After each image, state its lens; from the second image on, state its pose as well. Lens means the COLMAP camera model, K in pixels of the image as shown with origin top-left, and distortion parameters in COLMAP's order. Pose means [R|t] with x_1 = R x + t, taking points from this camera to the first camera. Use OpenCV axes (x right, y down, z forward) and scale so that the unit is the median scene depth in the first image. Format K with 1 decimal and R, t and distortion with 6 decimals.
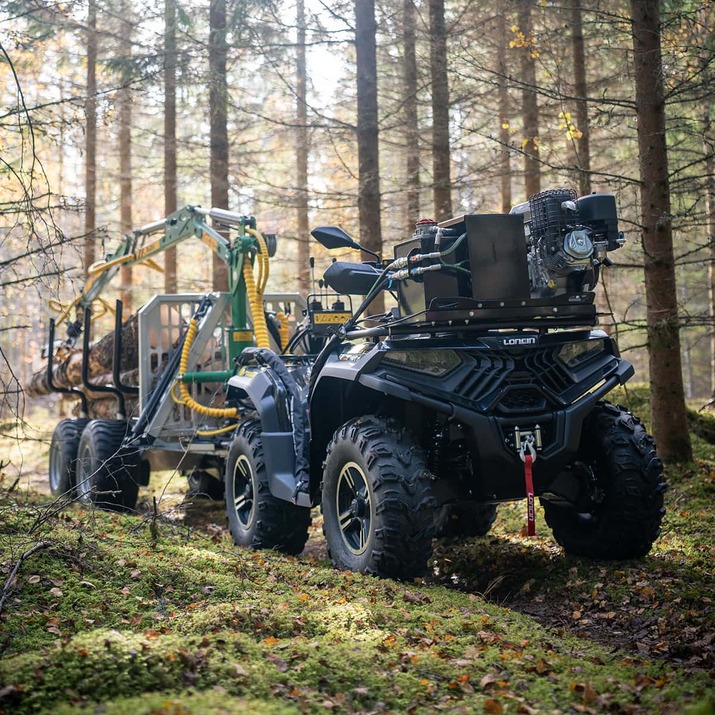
lens RADIAL K [[1316.6, 0, 355.1], [0, 1316.6, 358.0], [0, 0, 1]] dist [-0.044573, 0.100401]
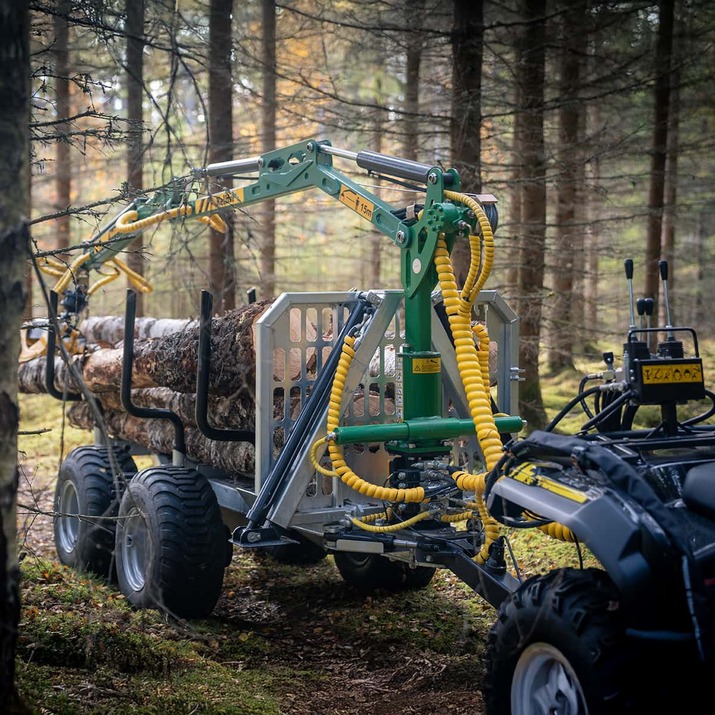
lens RADIAL K [[1316.6, 0, 355.1], [0, 1316.6, 358.0], [0, 0, 1]] dist [-0.044573, 0.100401]
pose [[0.995790, 0.020765, 0.089276, -0.172895], [-0.027300, 0.996987, 0.072608, -0.063267], [-0.087499, -0.074740, 0.993357, 0.390309]]
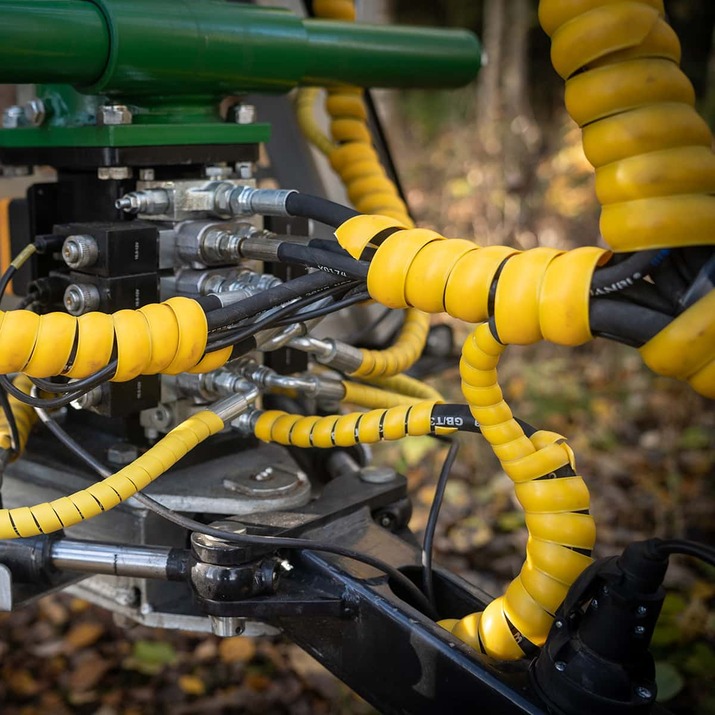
lens RADIAL K [[1316.6, 0, 355.1], [0, 1316.6, 358.0], [0, 0, 1]] dist [-0.044573, 0.100401]
pose [[0.926271, -0.050832, 0.373414, -0.119827], [-0.034359, 0.975344, 0.218001, 0.015125], [-0.375288, -0.214758, 0.901686, 0.855587]]
